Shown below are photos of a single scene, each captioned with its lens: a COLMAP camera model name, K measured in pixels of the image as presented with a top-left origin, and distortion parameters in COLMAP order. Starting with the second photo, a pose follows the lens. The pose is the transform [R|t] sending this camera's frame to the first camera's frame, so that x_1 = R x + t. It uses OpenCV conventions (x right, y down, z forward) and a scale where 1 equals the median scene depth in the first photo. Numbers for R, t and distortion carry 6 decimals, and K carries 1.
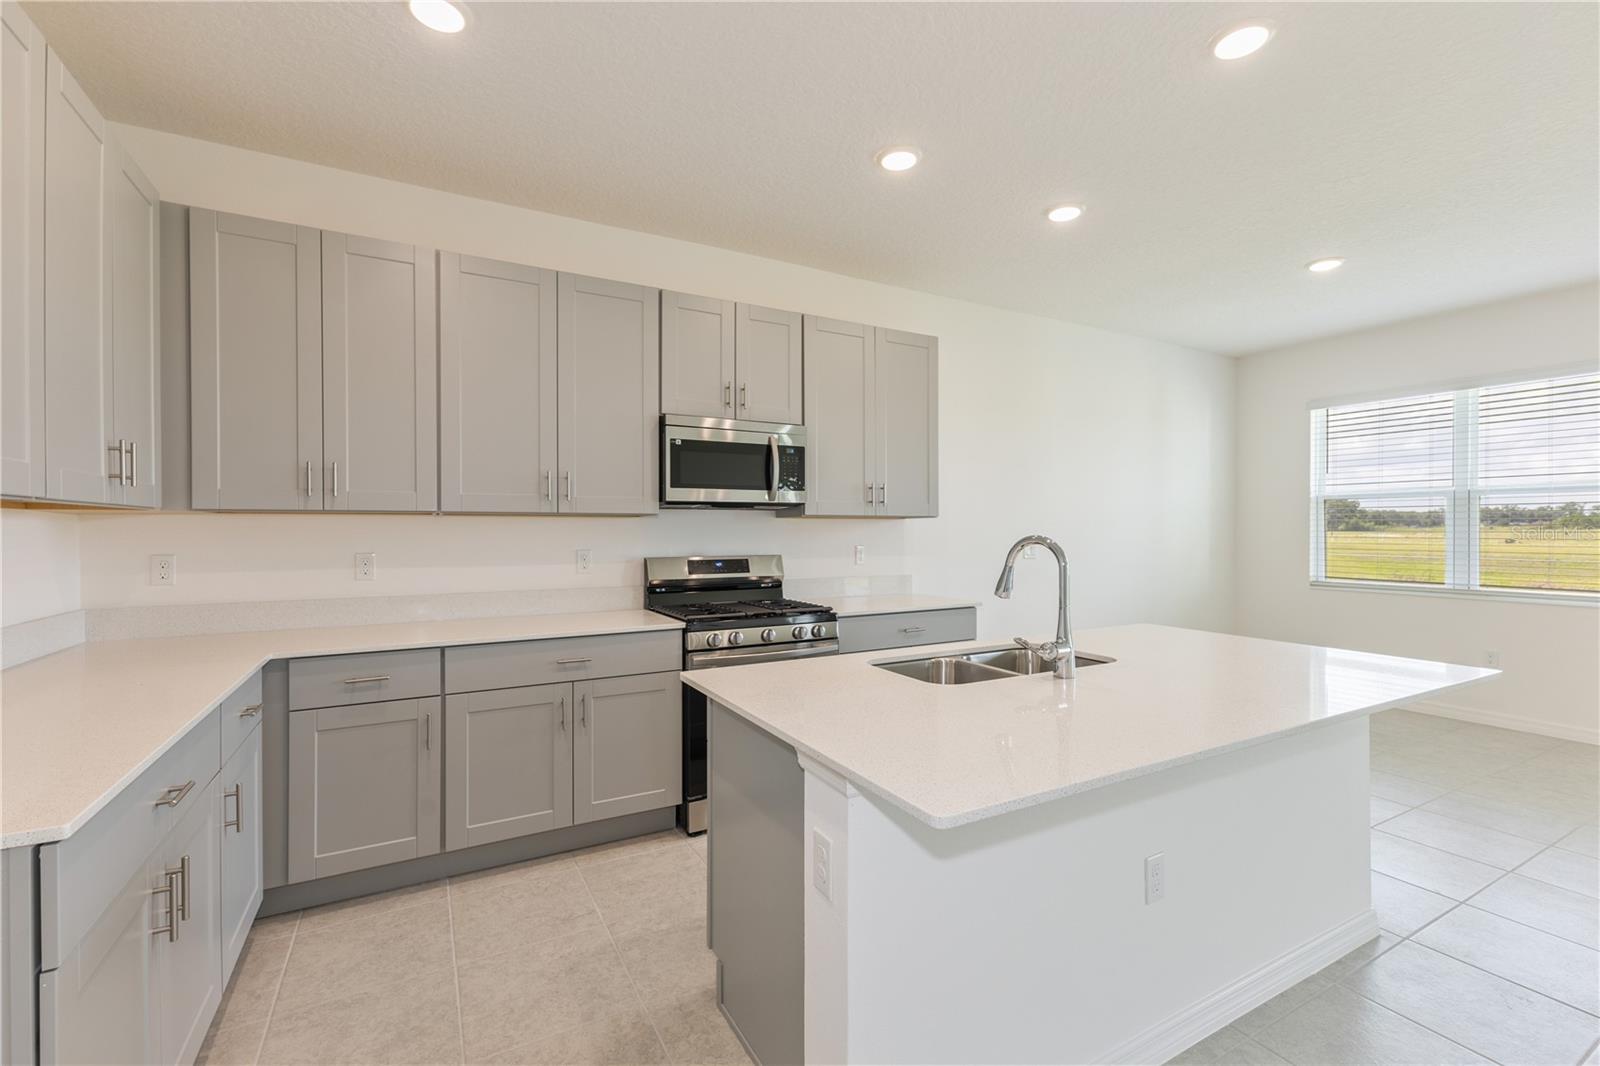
lens RADIAL K [[699.4, 0, 810.0], [0, 699.4, 516.0], [0, 0, 1]] dist [0.003067, 0.000079]
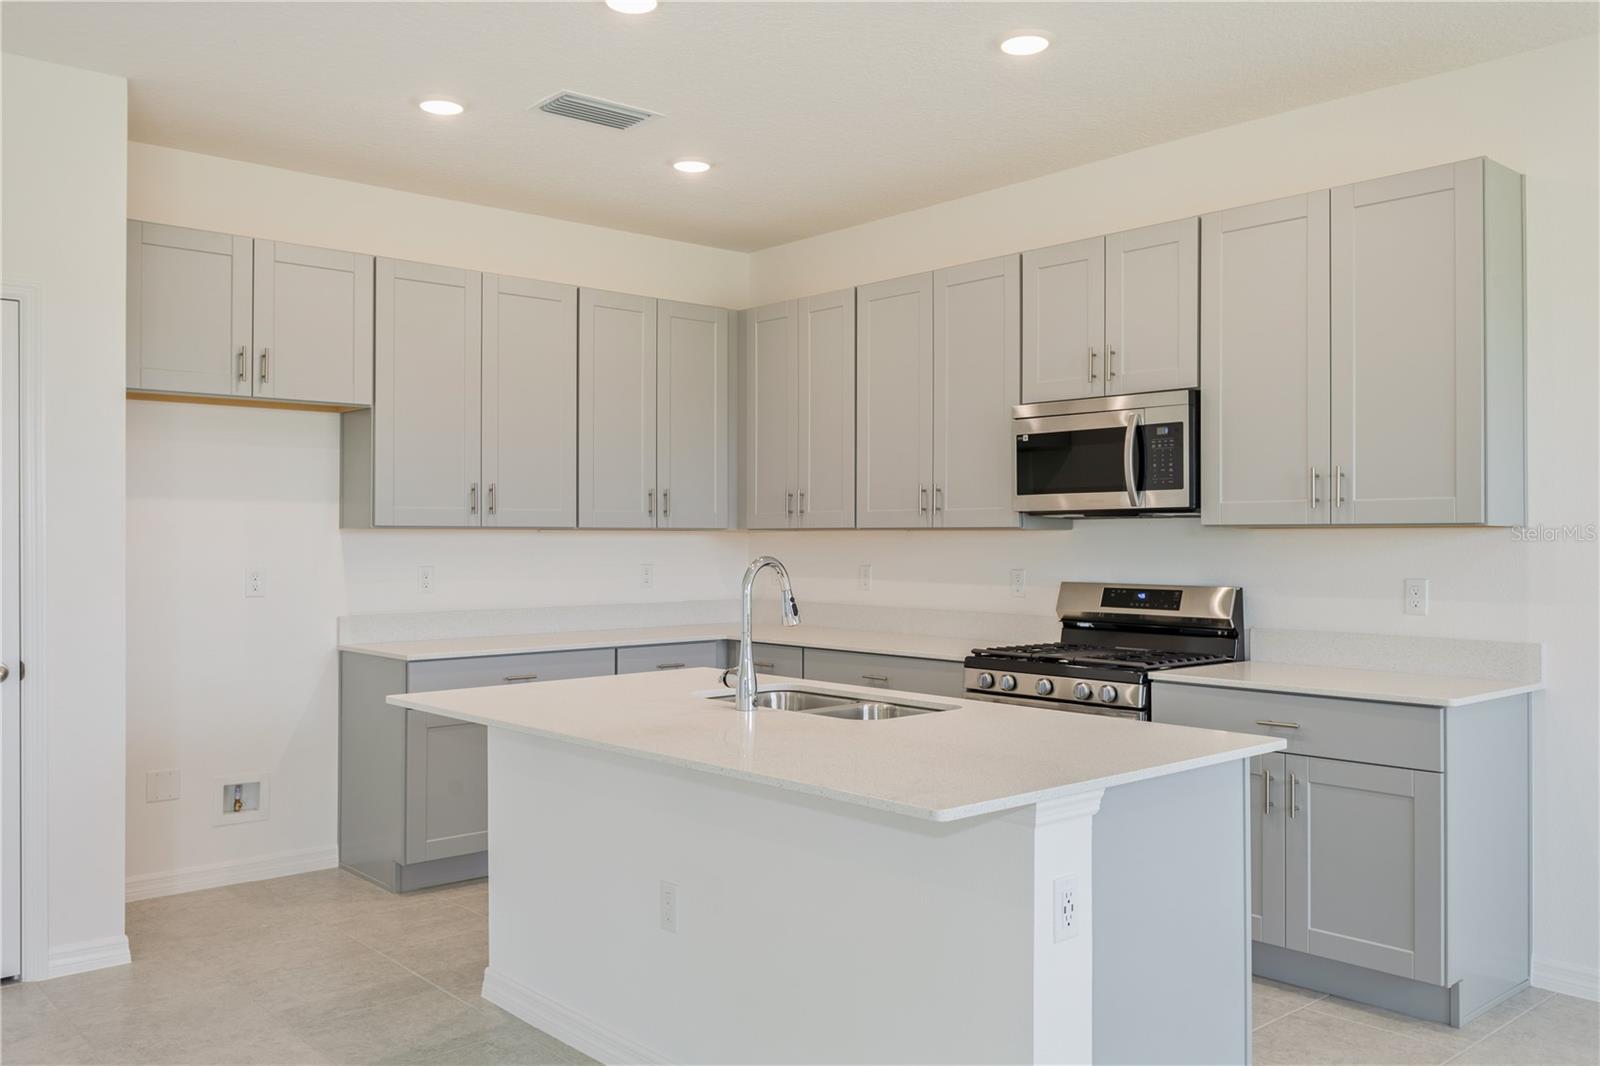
lens RADIAL K [[1340.6, 0, 799.6], [0, 1340.6, 531.8], [0, 0, 1]] dist [-0.008627, 0.004258]
pose [[0.212140, -0.011208, -0.977175, 1.165345], [0.004922, 0.999934, -0.010400, 0.016736], [0.977227, -0.002604, 0.212181, 0.379490]]
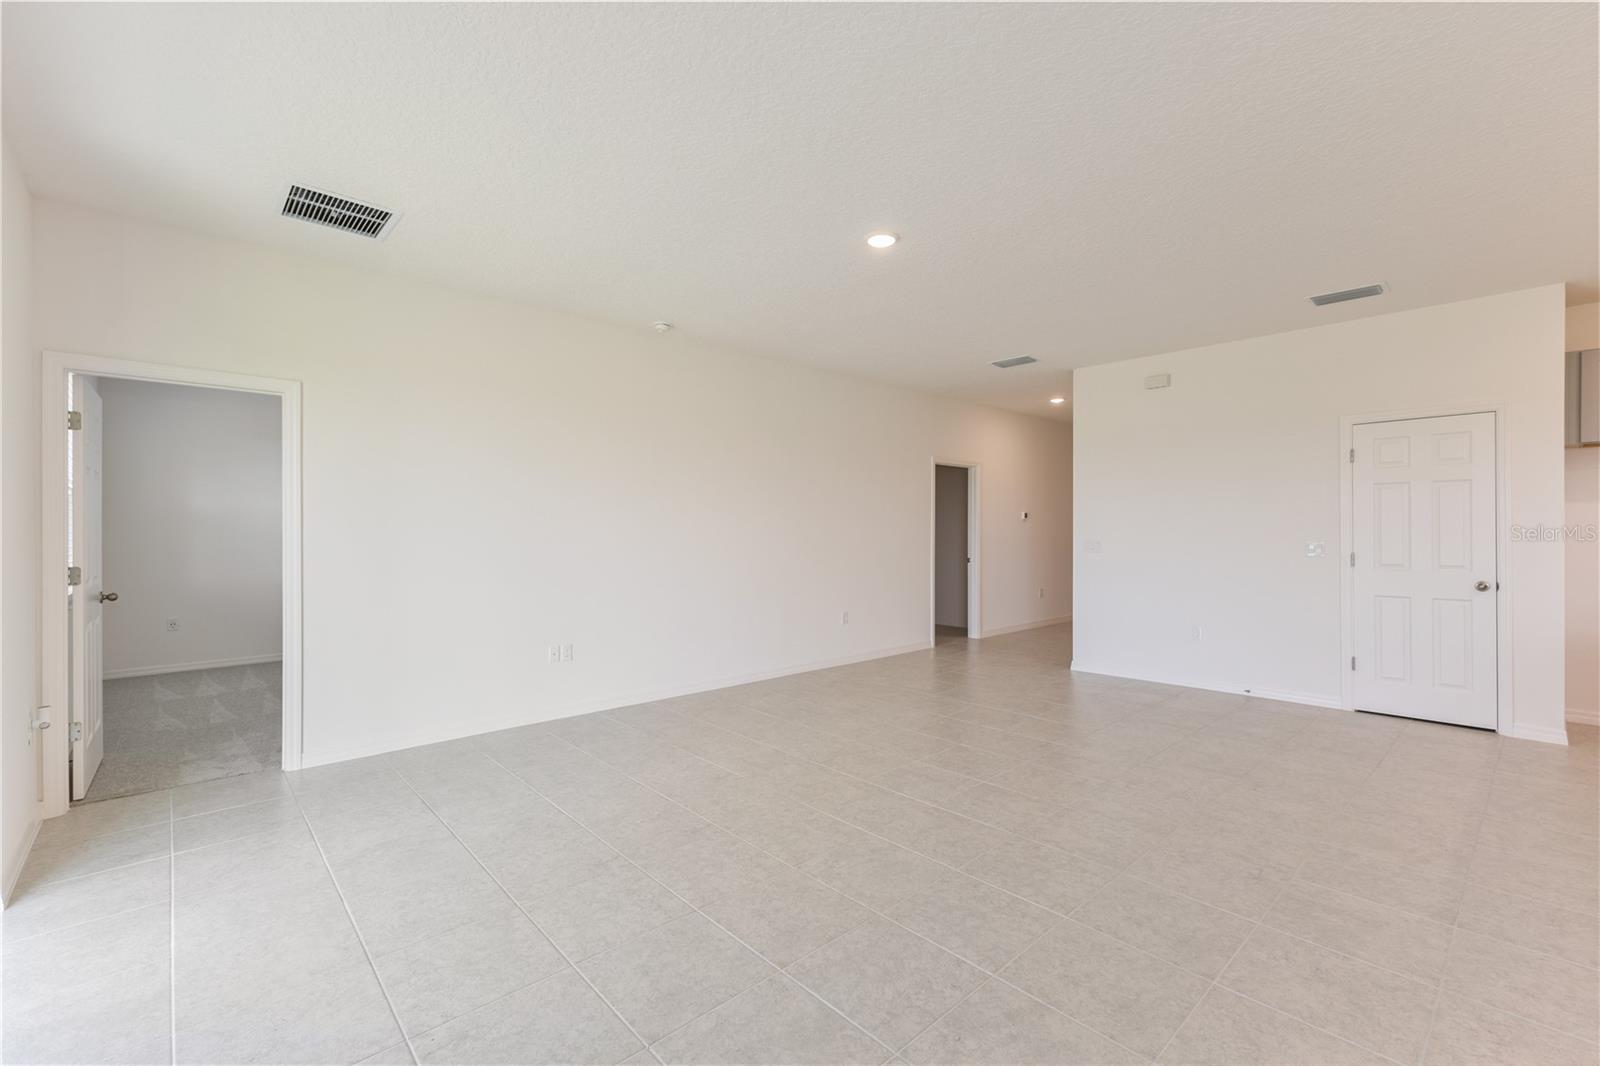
lens RADIAL K [[699.4, 0, 802.0], [0, 699.4, 526.4], [0, 0, 1]] dist [0.003067, 0.000079]
pose [[-0.977443, -0.007656, -0.211061, 1.394303], [-0.006579, 0.999961, -0.005808, 0.028866], [0.211098, -0.004289, -0.977456, 0.940987]]
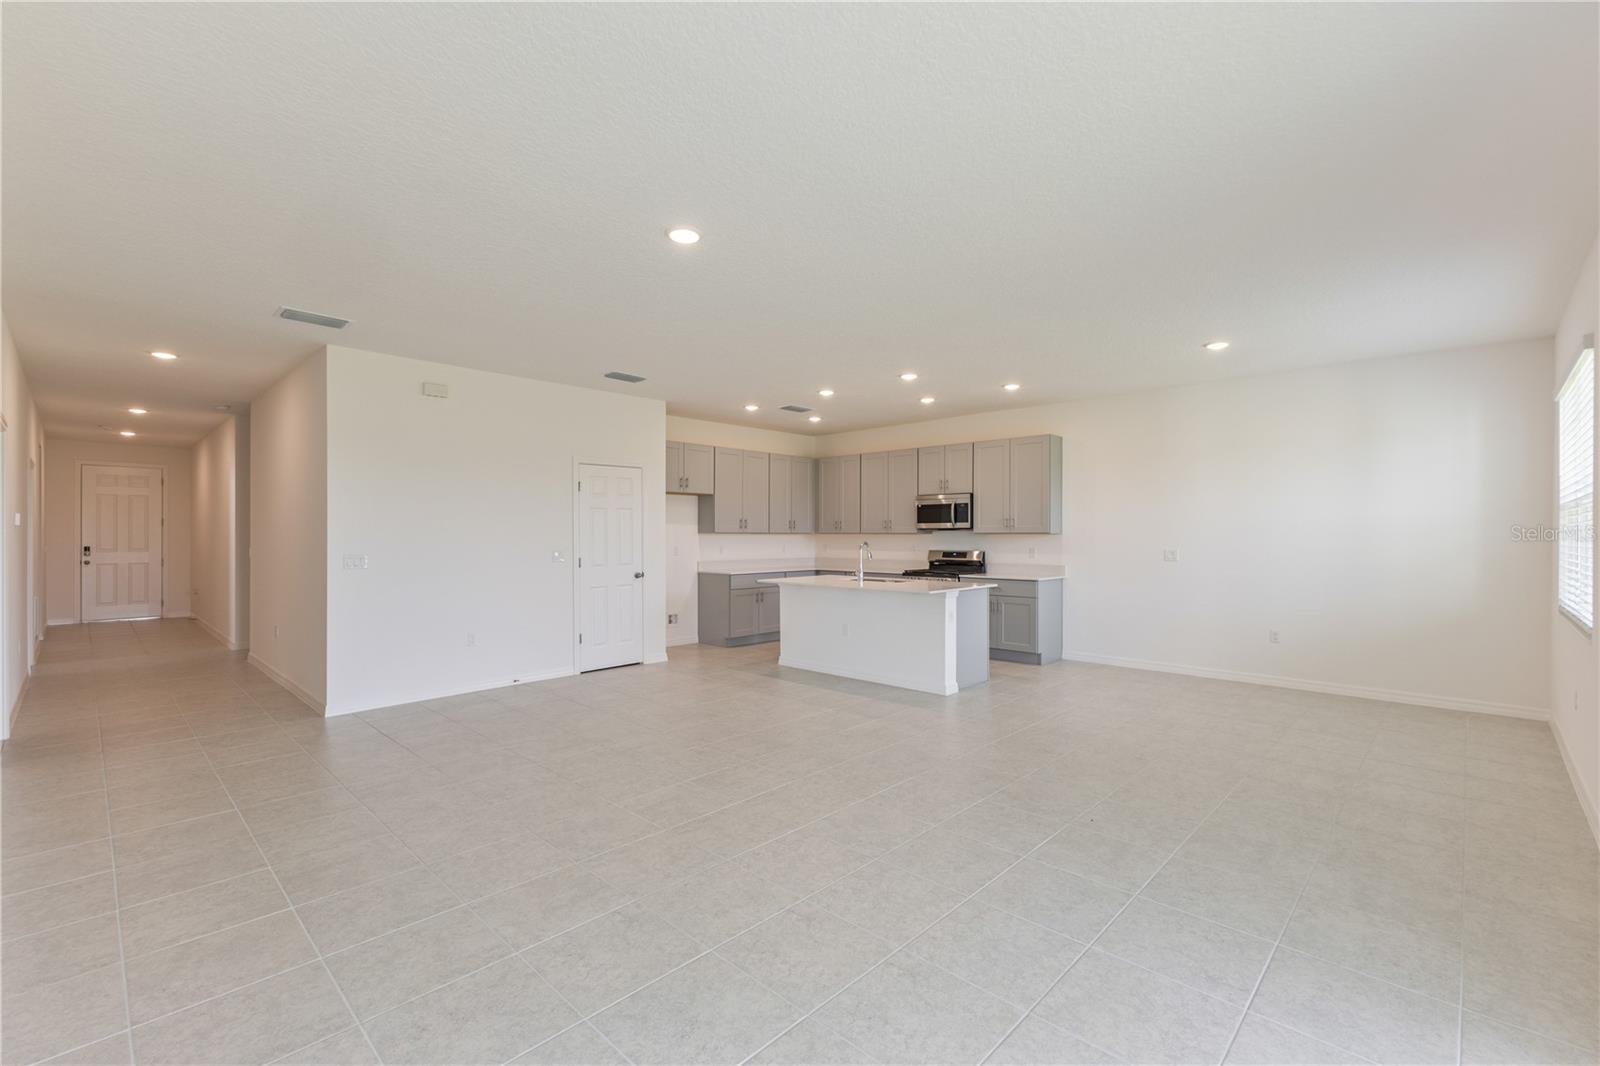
lens RADIAL K [[699.4, 0, 808.5], [0, 699.4, 533.3], [0, 0, 1]] dist [0.003067, 0.000079]
pose [[0.292757, -0.009880, -0.956136, 2.028861], [0.003563, 0.999951, -0.009242, 0.019506], [0.956180, -0.000701, 0.292778, -0.161290]]
